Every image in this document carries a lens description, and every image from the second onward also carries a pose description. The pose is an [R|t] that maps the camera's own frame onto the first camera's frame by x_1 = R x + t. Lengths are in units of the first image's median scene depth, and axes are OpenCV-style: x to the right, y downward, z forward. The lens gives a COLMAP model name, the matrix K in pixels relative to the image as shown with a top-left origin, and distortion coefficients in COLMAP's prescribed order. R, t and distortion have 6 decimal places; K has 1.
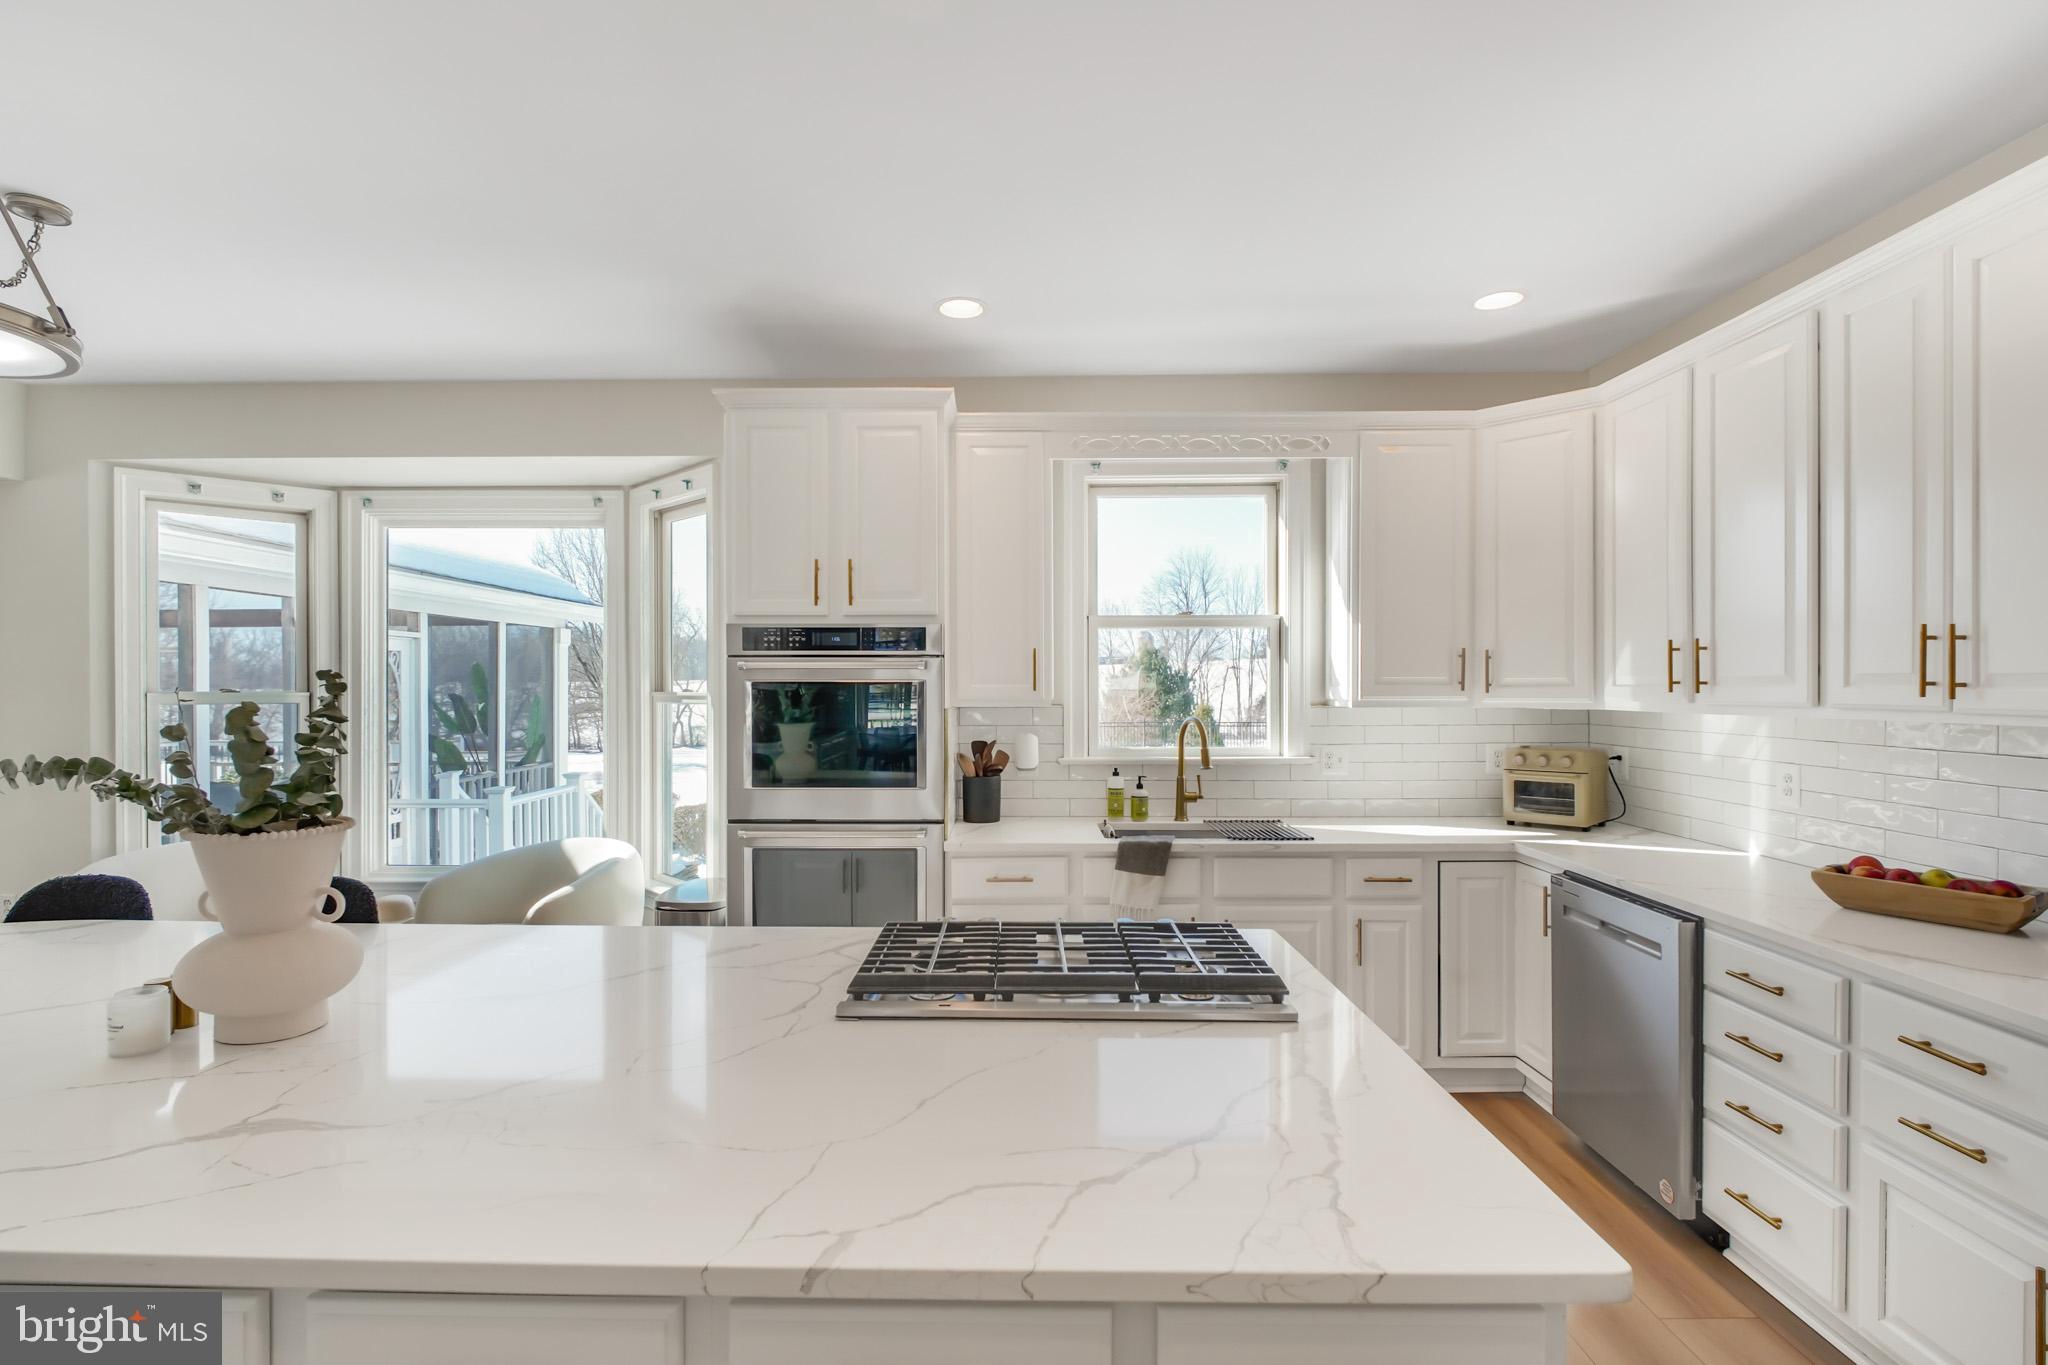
lens RADIAL K [[988.2, 0, 1021.0], [0, 988.2, 692.4], [0, 0, 1]] dist [0.020883, -0.003400]
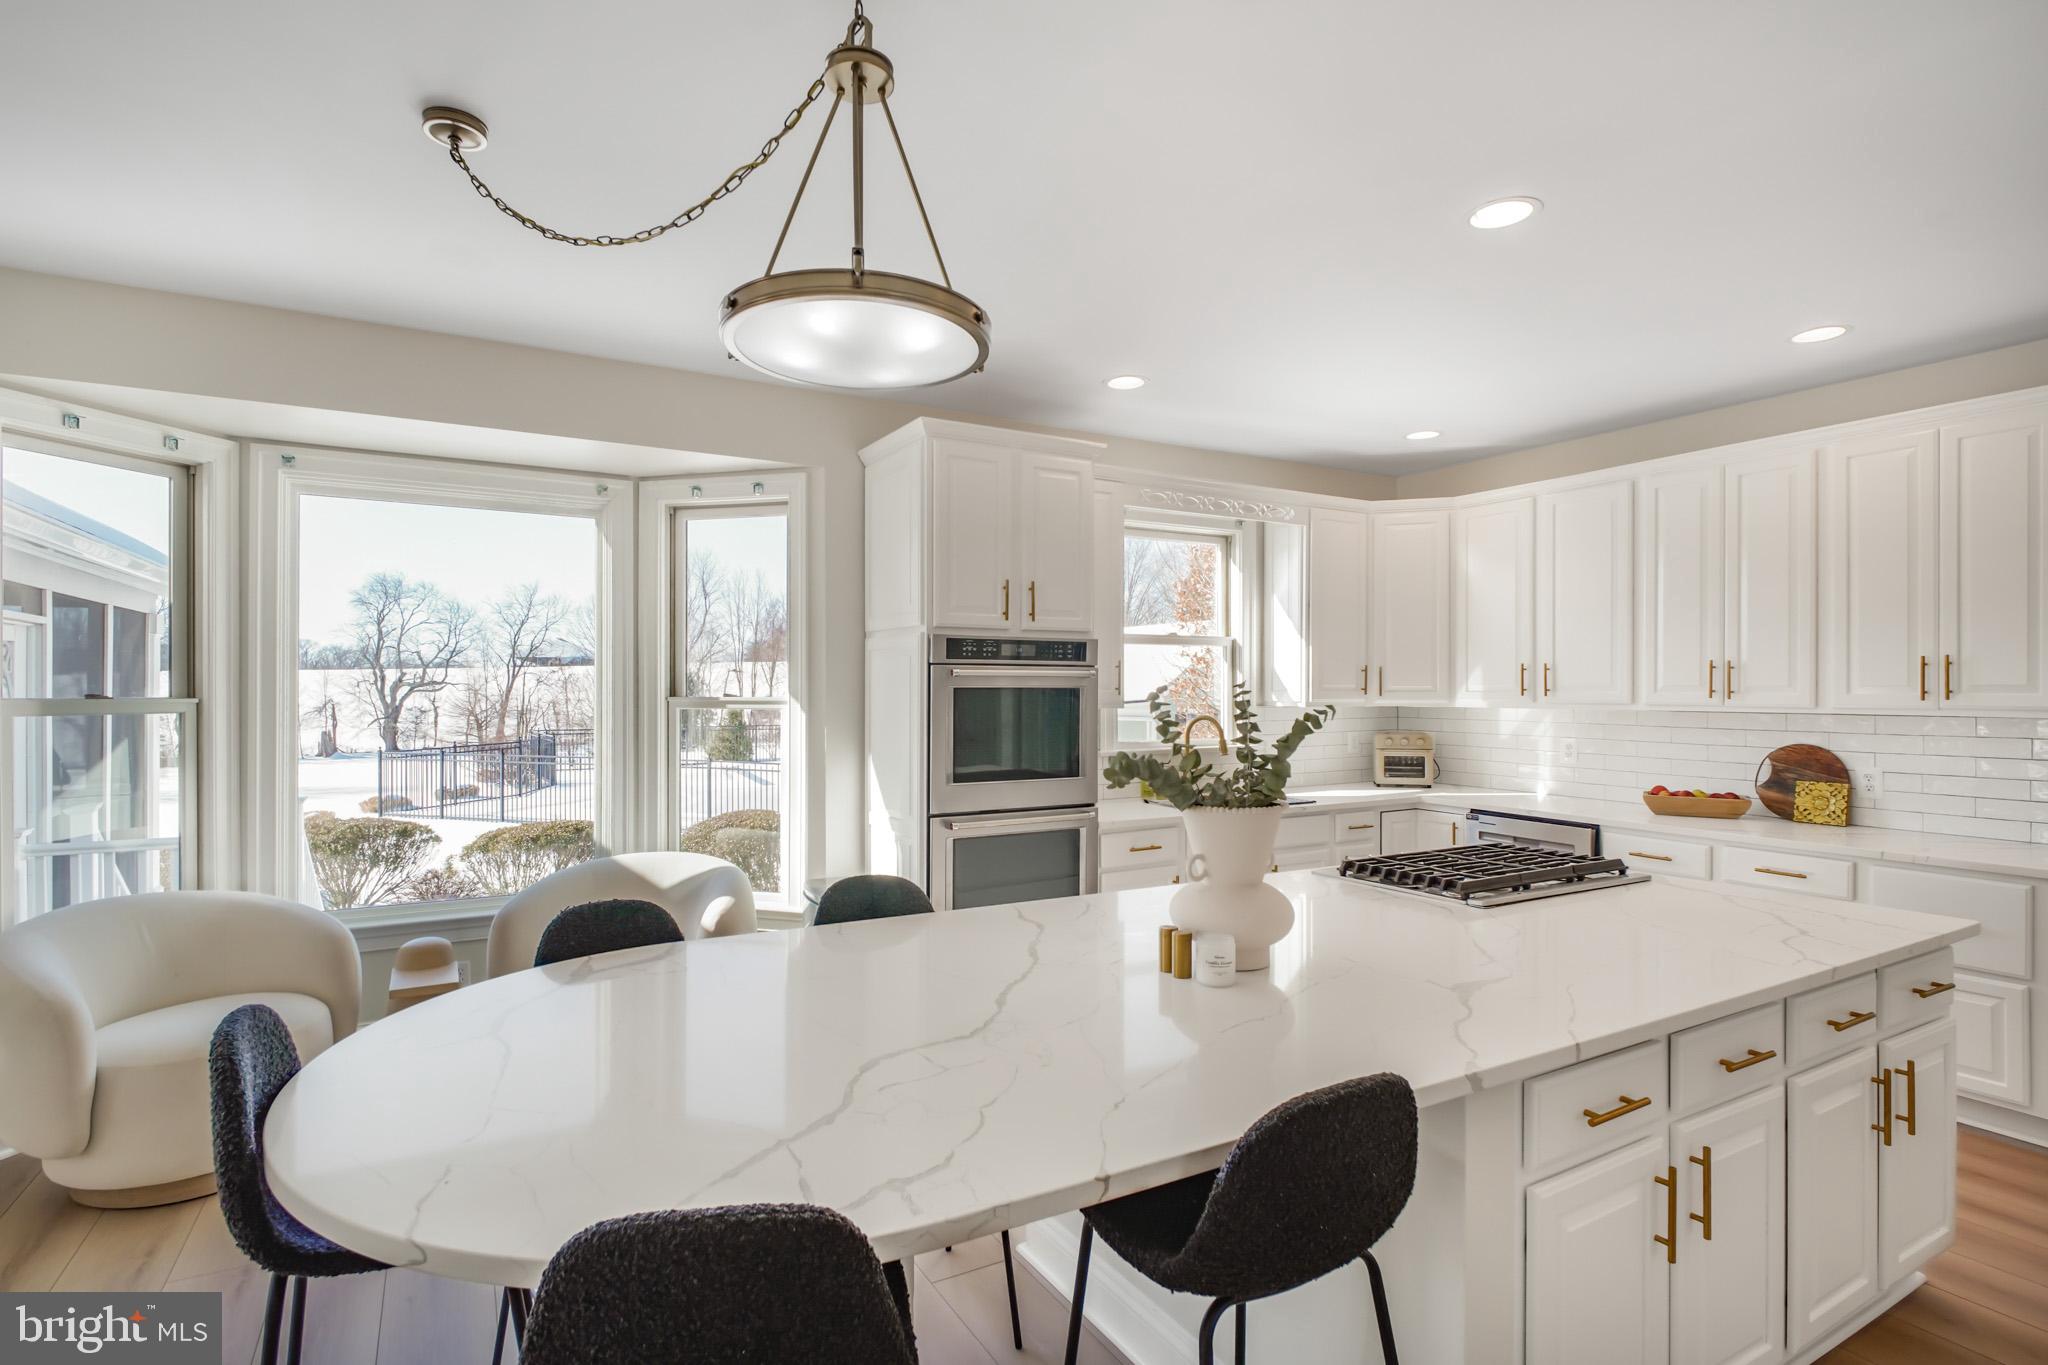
lens RADIAL K [[988.2, 0, 1029.3], [0, 988.2, 684.7], [0, 0, 1]] dist [0.020883, -0.003400]
pose [[0.862041, 0.004104, 0.506822, -0.700793], [0.001675, 0.999939, -0.010947, -0.001291], [-0.506836, 0.010286, 0.861981, 0.009070]]
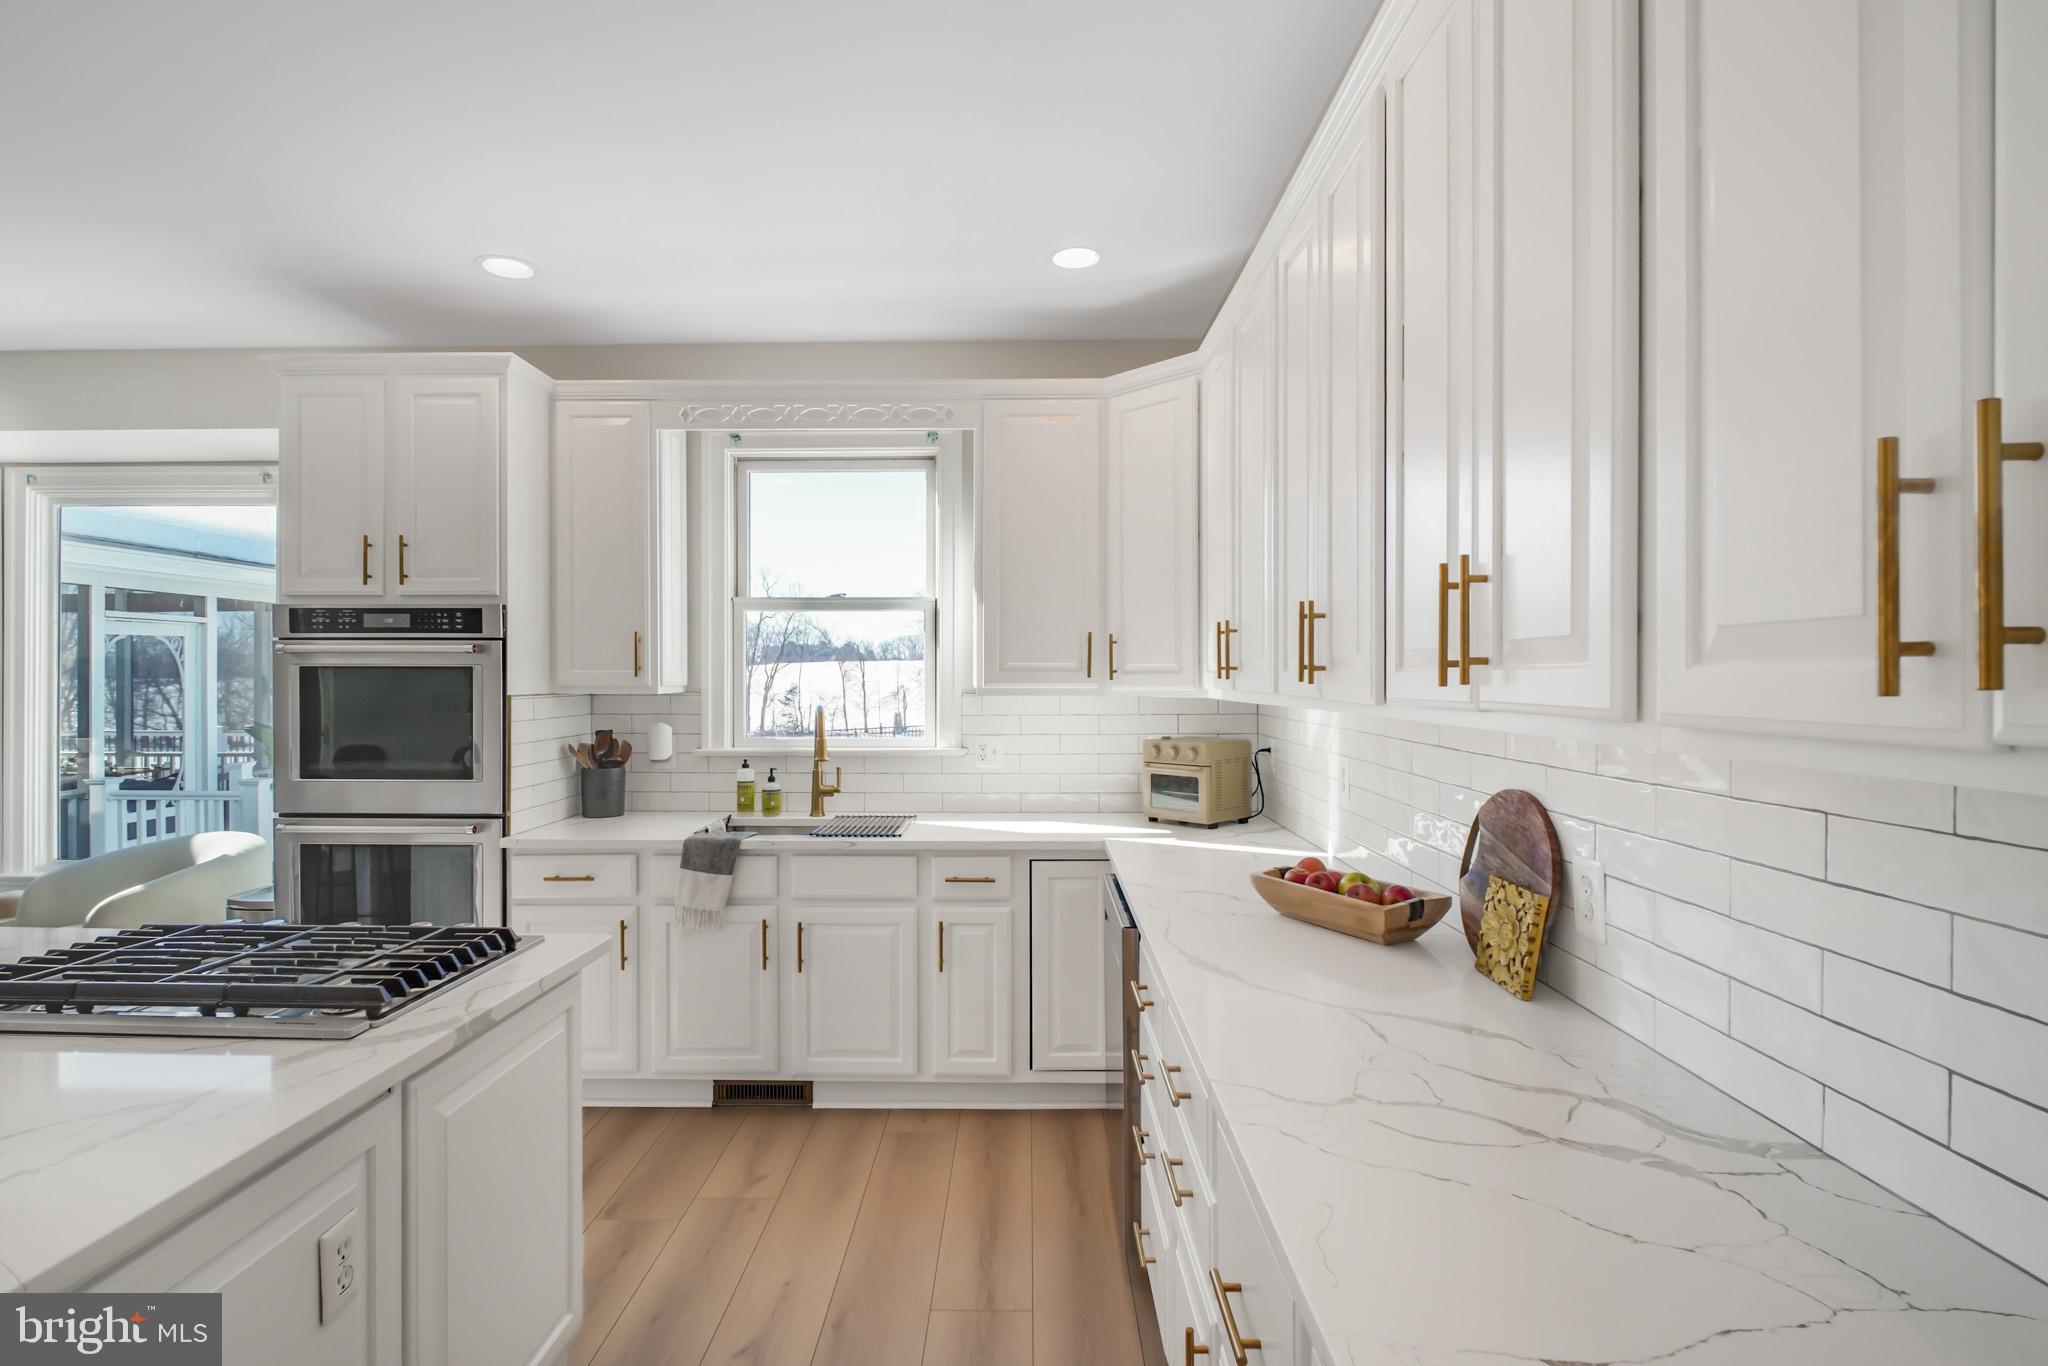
lens RADIAL K [[1024.6, 0, 1018.7], [0, 1024.6, 680.3], [0, 0, 1]] dist [0.010351, -0.002803]
pose [[0.999853, 0.002360, -0.016968, 0.394320], [-0.002418, 0.999991, -0.003374, 0.004146], [0.016960, 0.003414, 0.999850, 0.034304]]
